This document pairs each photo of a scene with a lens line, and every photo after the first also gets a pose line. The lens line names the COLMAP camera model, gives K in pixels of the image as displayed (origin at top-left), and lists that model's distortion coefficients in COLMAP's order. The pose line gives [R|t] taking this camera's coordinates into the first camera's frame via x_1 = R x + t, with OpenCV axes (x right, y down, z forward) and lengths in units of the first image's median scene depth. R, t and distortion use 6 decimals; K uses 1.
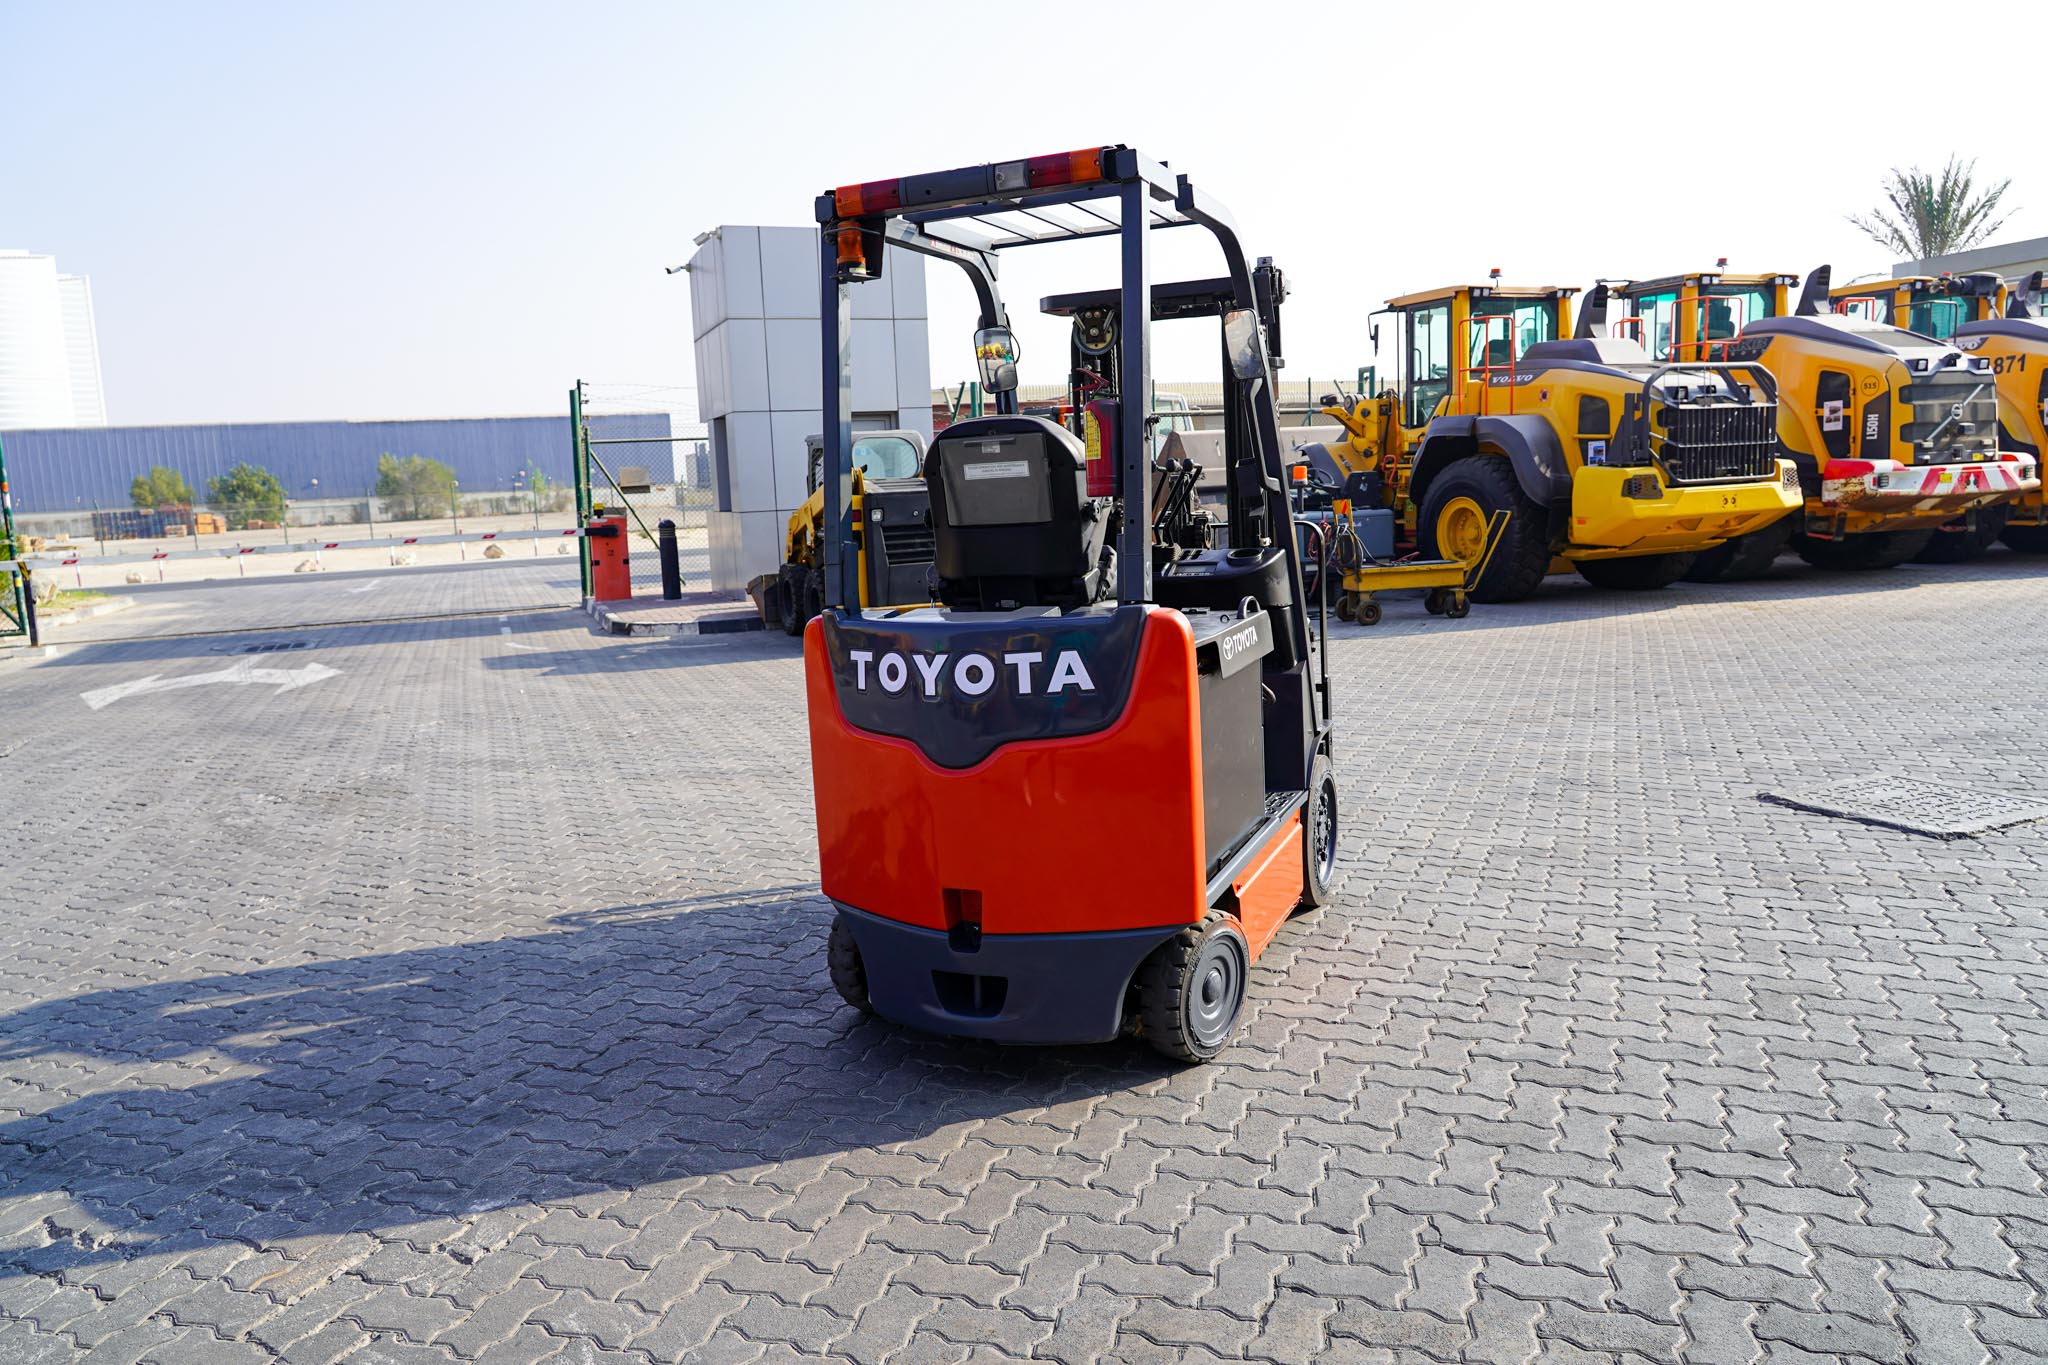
lens RADIAL K [[1376.3, 0, 1024.9], [0, 1376.3, 682.3], [0, 0, 1]] dist [-0.034064, 0.015019]
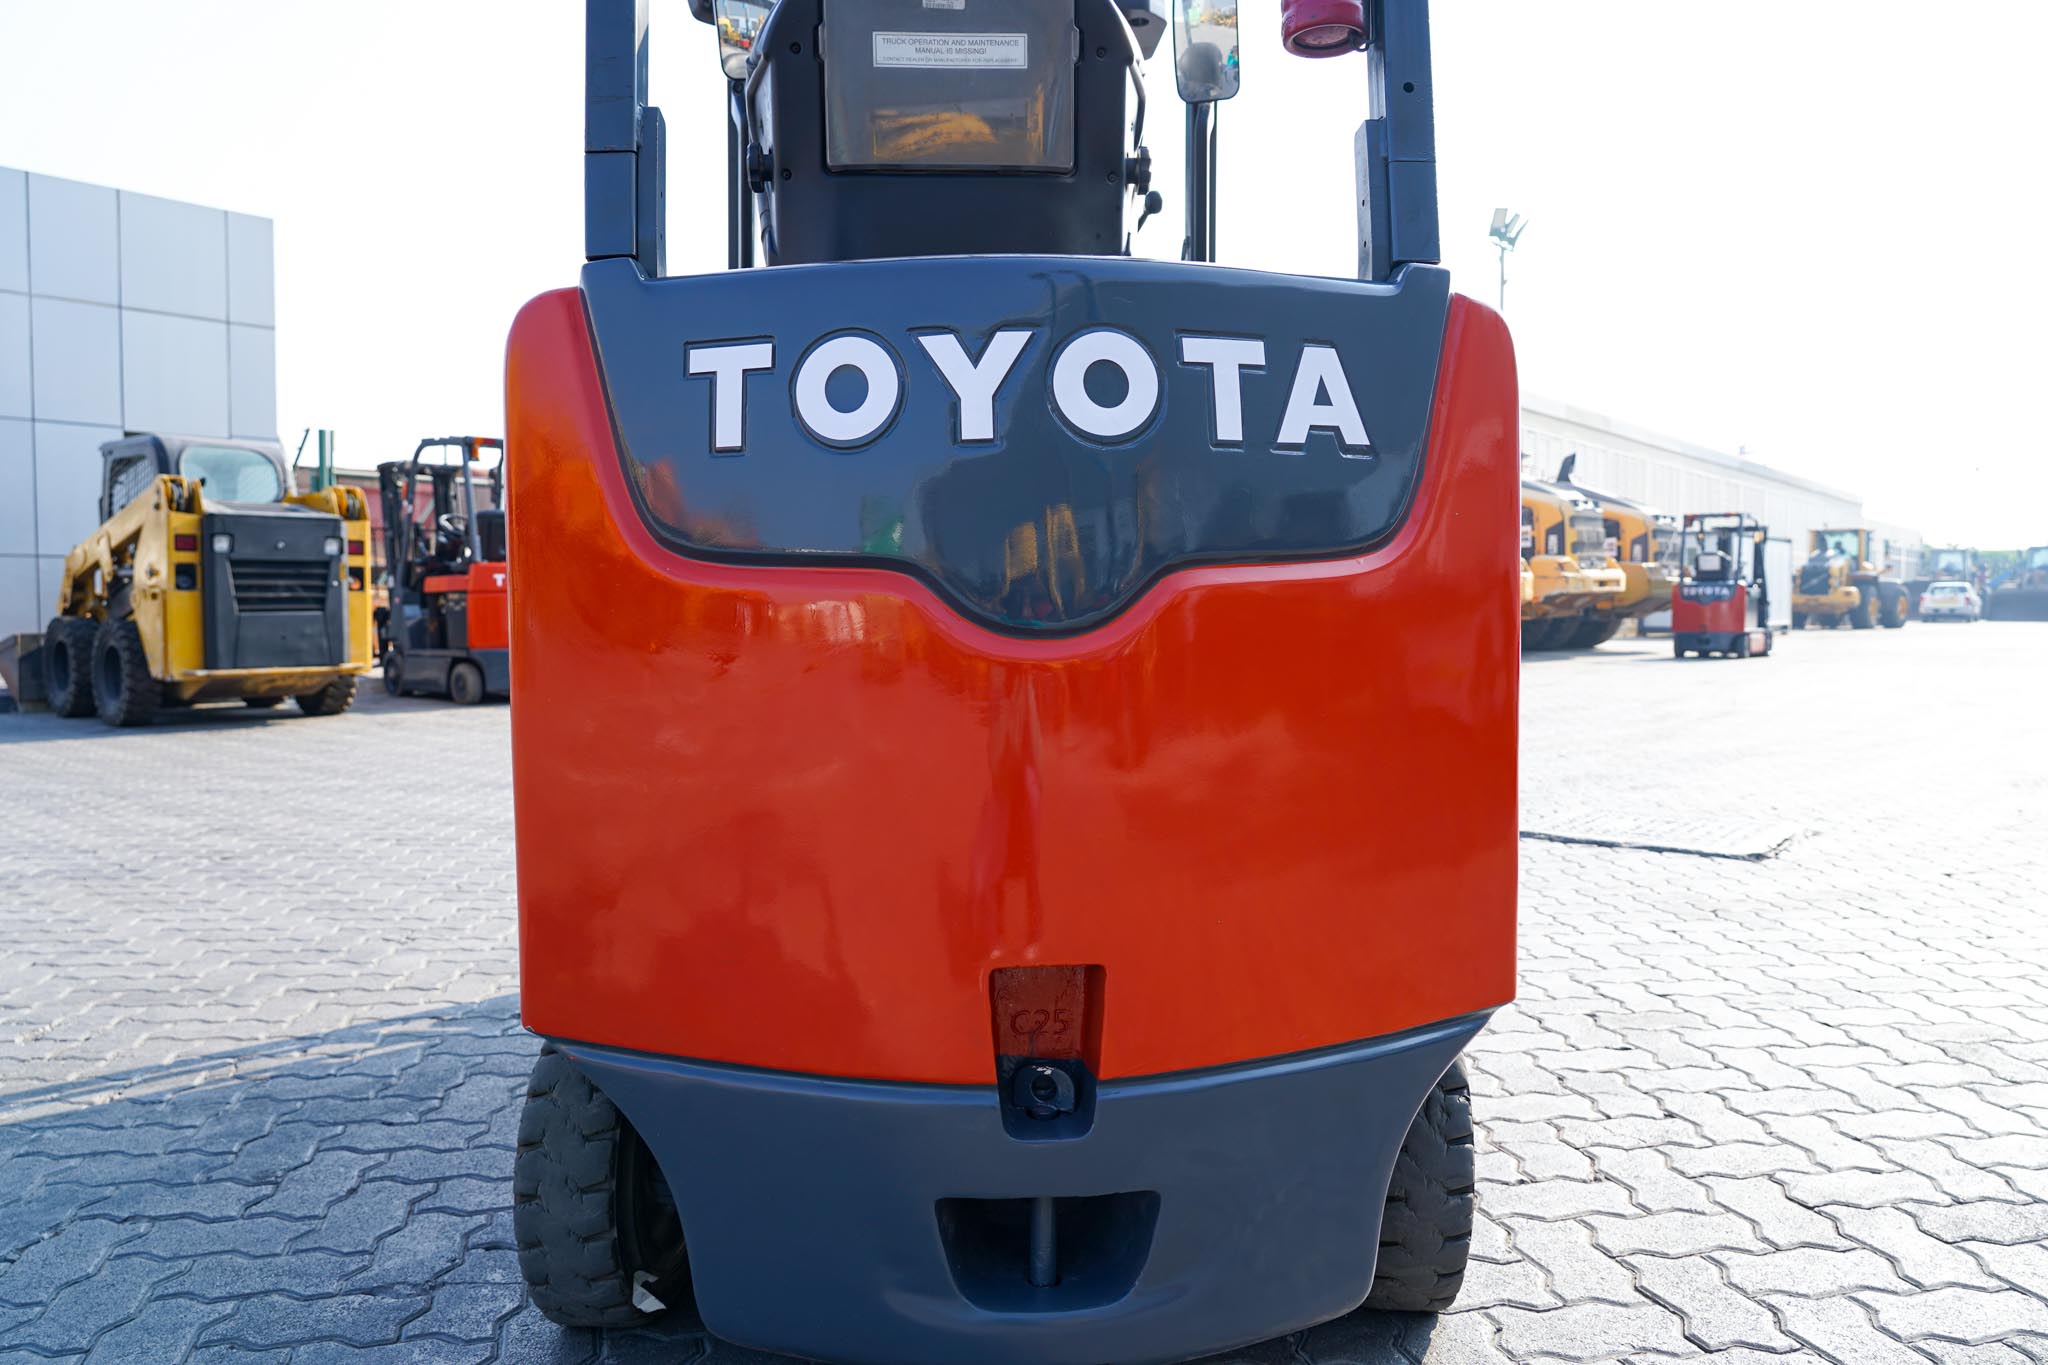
lens RADIAL K [[1376.3, 0, 1023.4], [0, 1376.3, 684.6], [0, 0, 1]] dist [-0.034064, 0.015019]
pose [[0.889064, 0.016871, 0.457472, -0.056861], [0.027174, 0.995614, -0.089528, 0.027438], [-0.456975, 0.092027, 0.884706, 0.170517]]
